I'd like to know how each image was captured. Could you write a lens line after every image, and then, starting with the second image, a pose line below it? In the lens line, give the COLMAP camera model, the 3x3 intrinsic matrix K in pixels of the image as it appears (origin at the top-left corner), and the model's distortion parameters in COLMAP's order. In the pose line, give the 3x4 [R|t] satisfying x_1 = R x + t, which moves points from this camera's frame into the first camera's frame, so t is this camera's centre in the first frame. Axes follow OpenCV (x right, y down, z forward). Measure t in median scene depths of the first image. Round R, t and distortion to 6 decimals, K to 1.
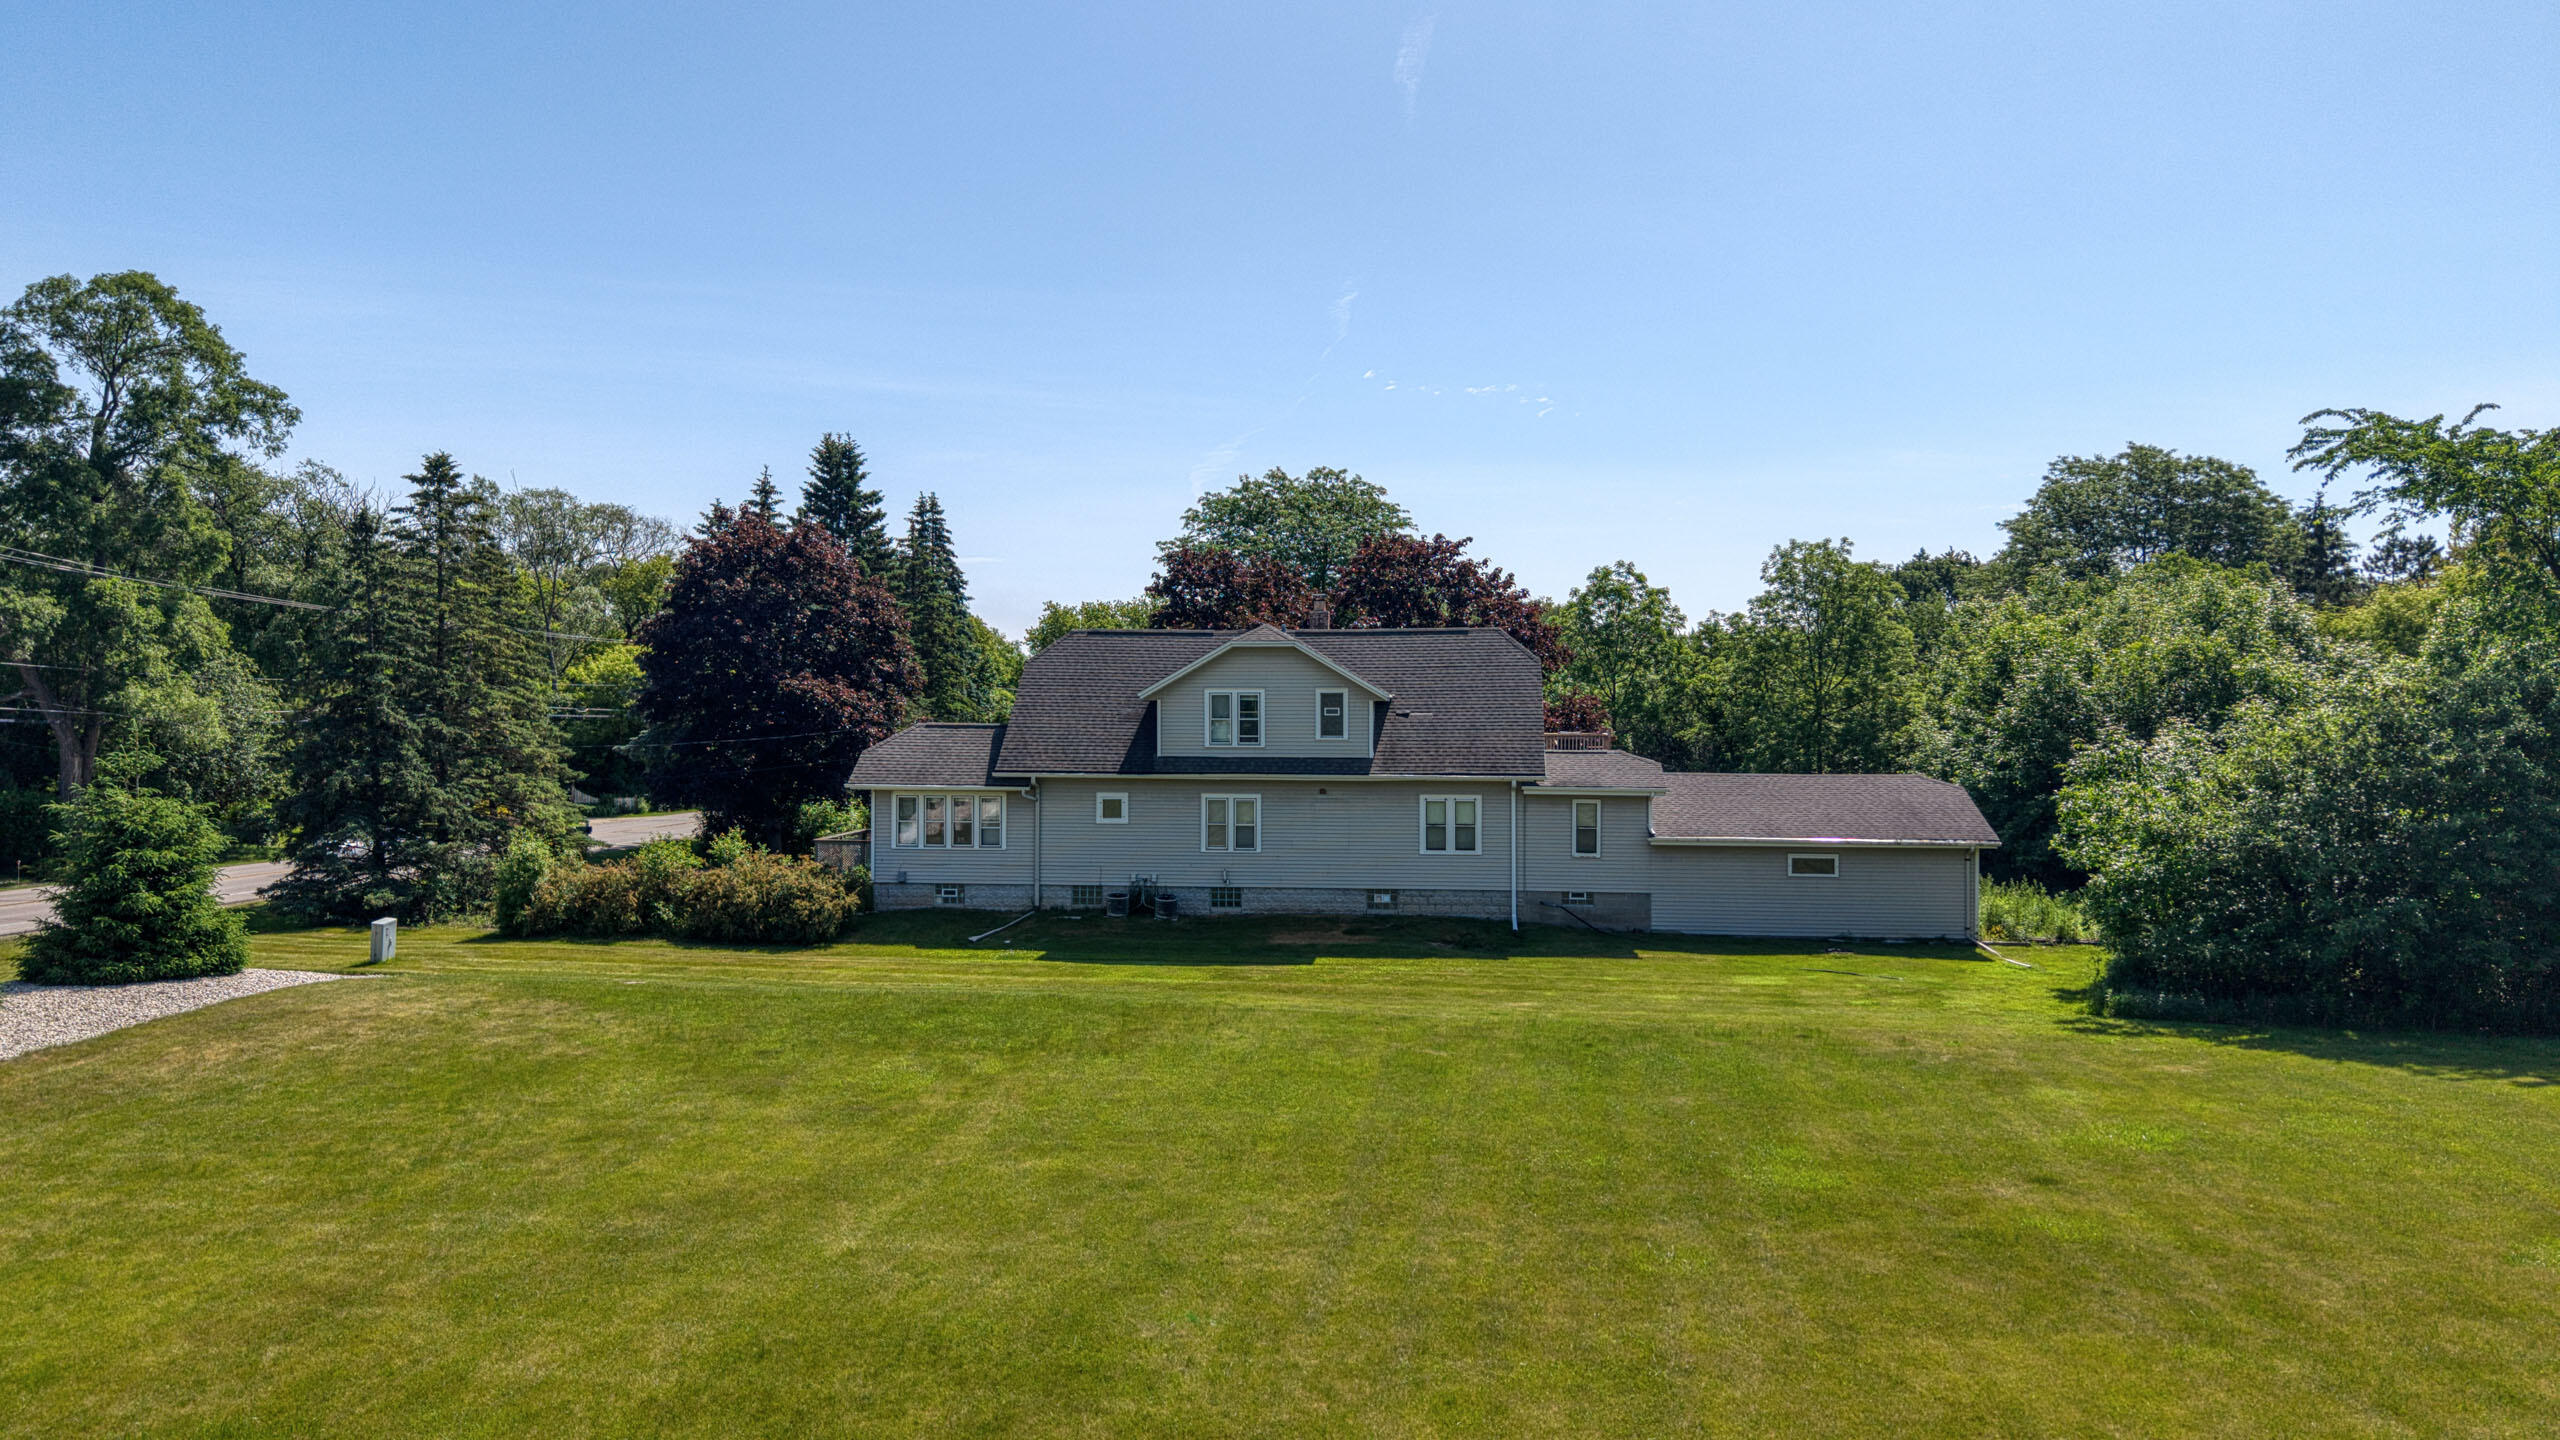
lens RADIAL K [[1720.0, 0, 1266.4], [0, 1720.0, 696.2], [0, 0, 1]] dist [0.033615, -0.035346]
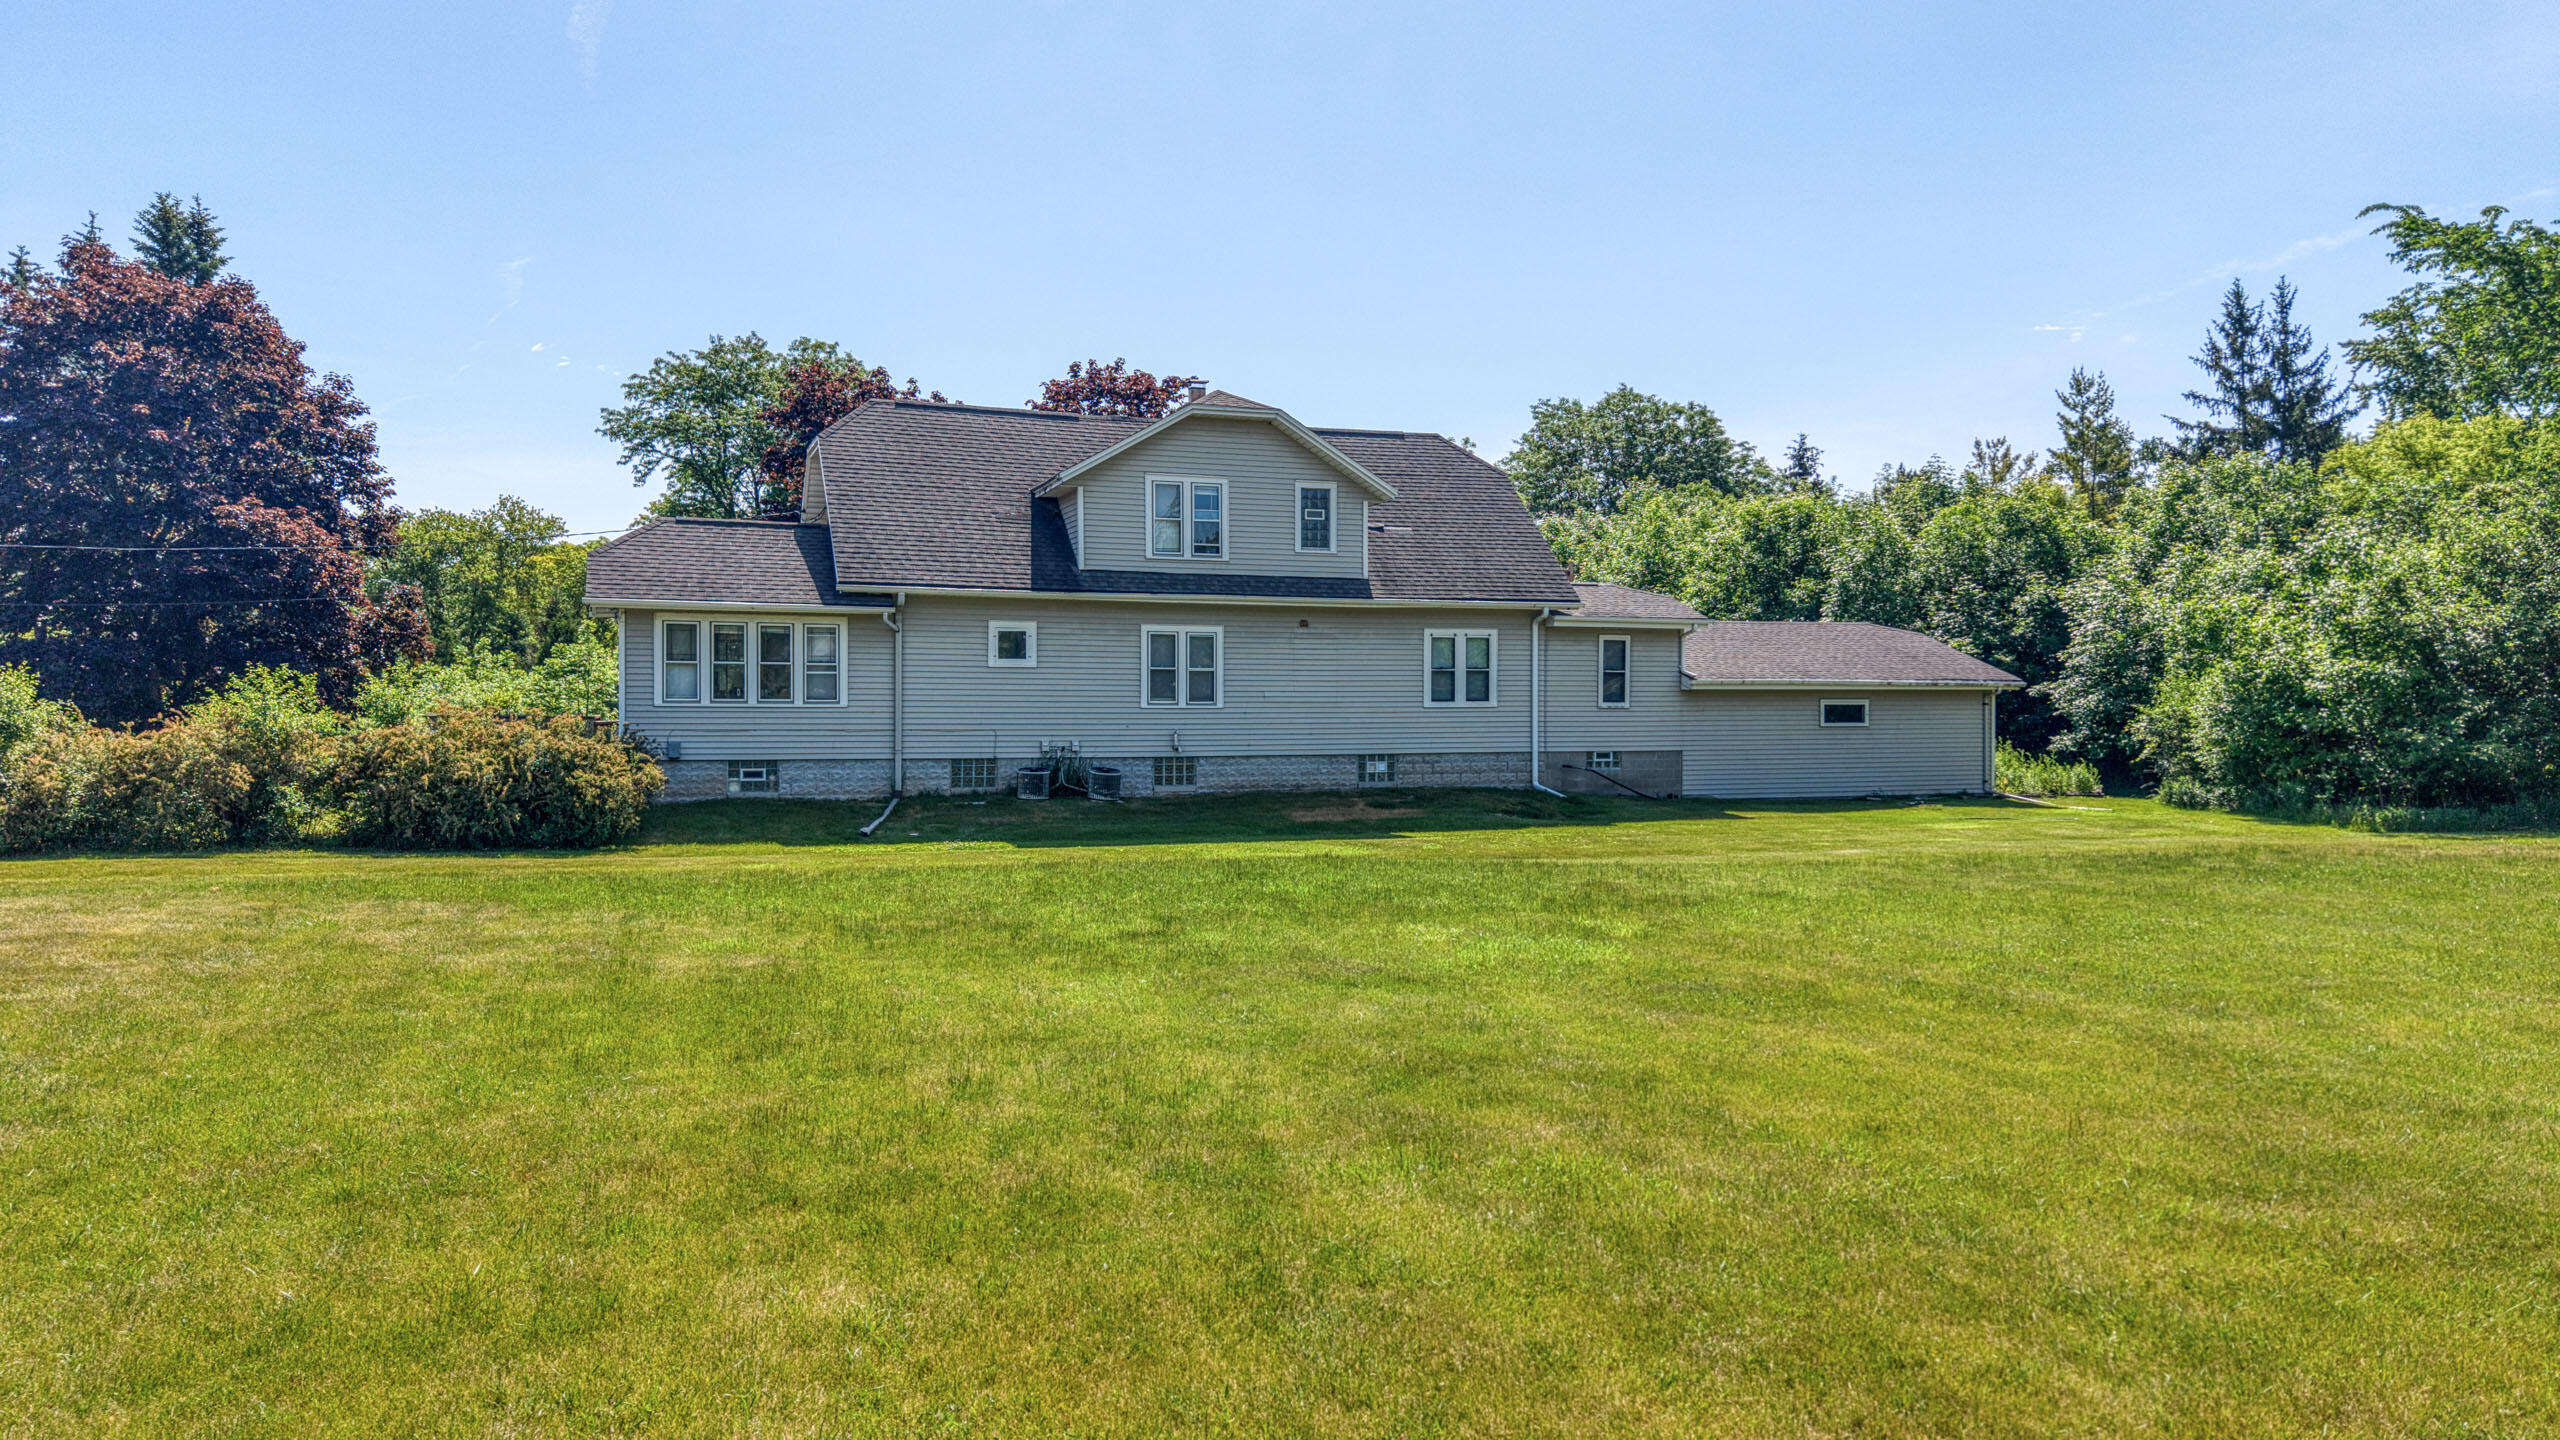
lens RADIAL K [[1720.0, 0, 1290.2], [0, 1720.0, 704.9], [0, 0, 1]] dist [0.033615, -0.035346]
pose [[0.889158, -0.000098, 0.457600, -0.305688], [-0.000830, 0.999998, 0.001828, 0.088653], [-0.457600, -0.002006, 0.889156, 0.349834]]
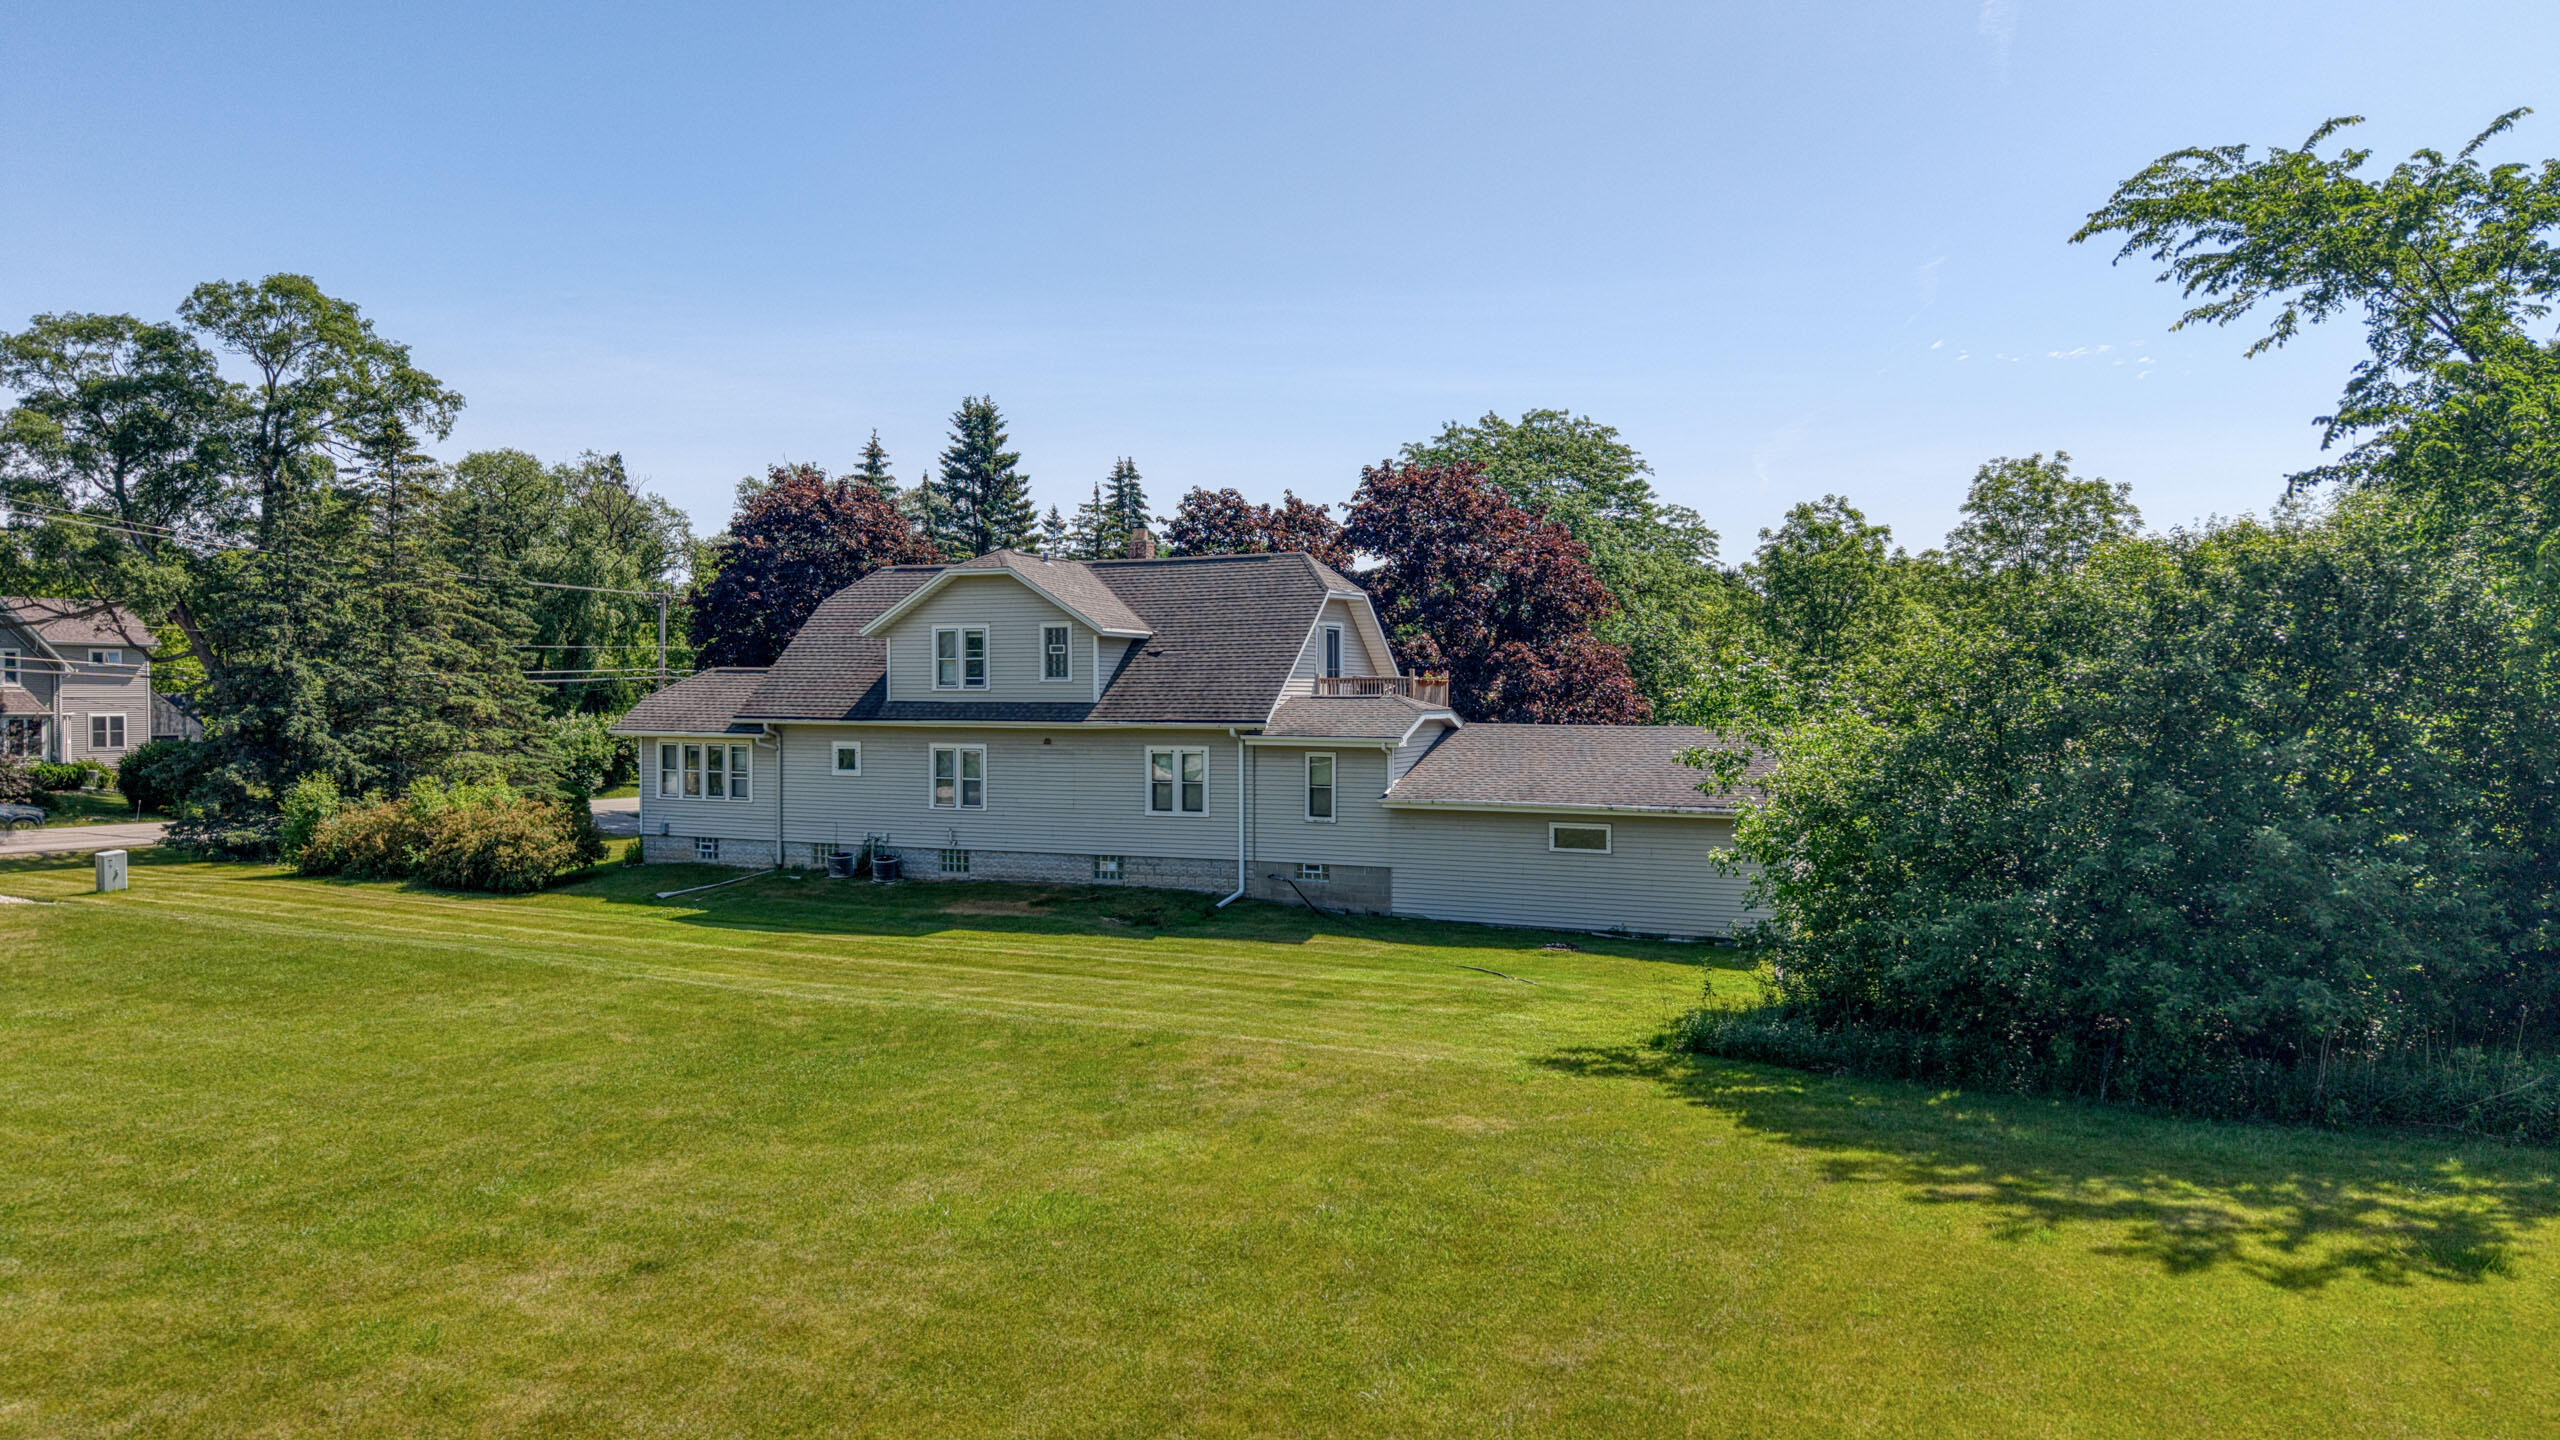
lens RADIAL K [[1720.0, 0, 1262.2], [0, 1720.0, 715.5], [0, 0, 1]] dist [0.033615, -0.035346]
pose [[0.949576, 0.002469, -0.313527, 0.405187], [0.002740, 0.999865, 0.016174, 0.028697], [0.313525, -0.016217, 0.949442, 0.210266]]
